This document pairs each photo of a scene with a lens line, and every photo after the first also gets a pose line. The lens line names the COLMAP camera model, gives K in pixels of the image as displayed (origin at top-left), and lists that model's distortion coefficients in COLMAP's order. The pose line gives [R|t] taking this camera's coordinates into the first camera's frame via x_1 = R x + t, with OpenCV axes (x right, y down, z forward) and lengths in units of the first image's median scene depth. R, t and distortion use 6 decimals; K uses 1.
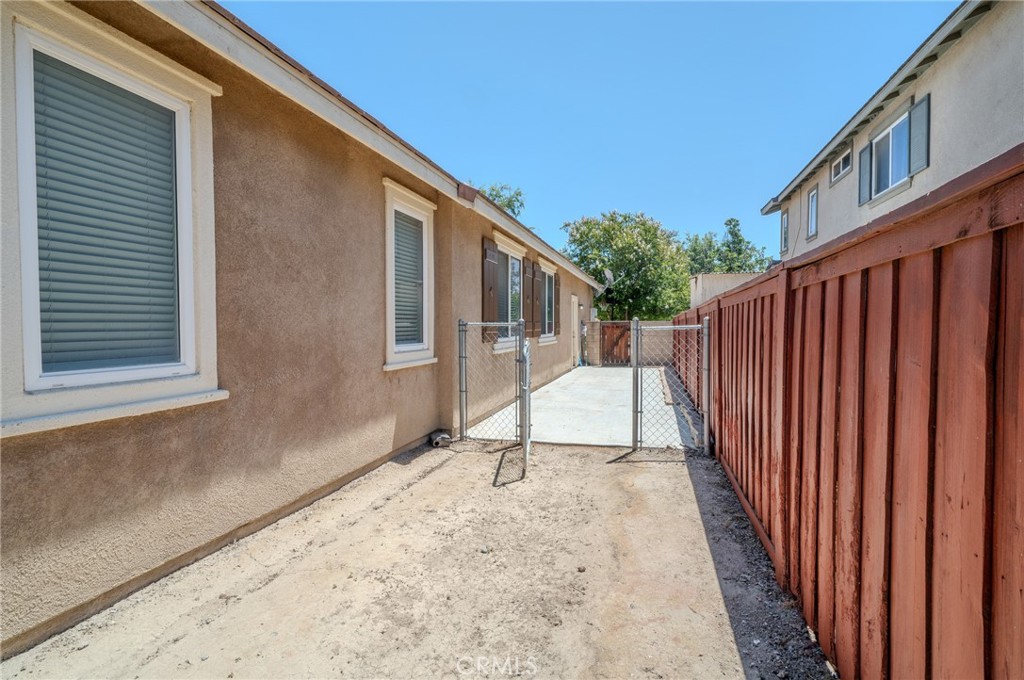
lens RADIAL K [[515.7, 0, 530.1], [0, 515.7, 344.6], [0, 0, 1]] dist [0.030817, -0.000076]
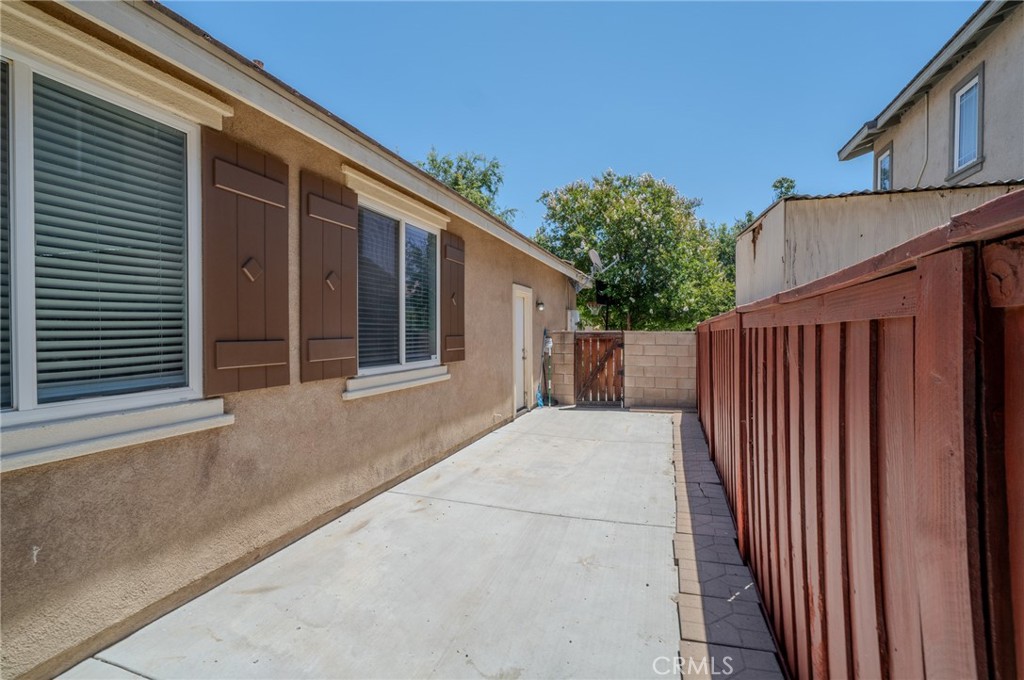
lens RADIAL K [[610.5, 0, 512.0], [0, 610.5, 340.0], [0, 0, 1]] dist [0.042278, 0.000280]
pose [[0.999781, 0.002761, -0.020768, 0.058446], [-0.003295, 0.999664, -0.025709, -0.012197], [0.020690, 0.025772, 0.999454, 0.212602]]
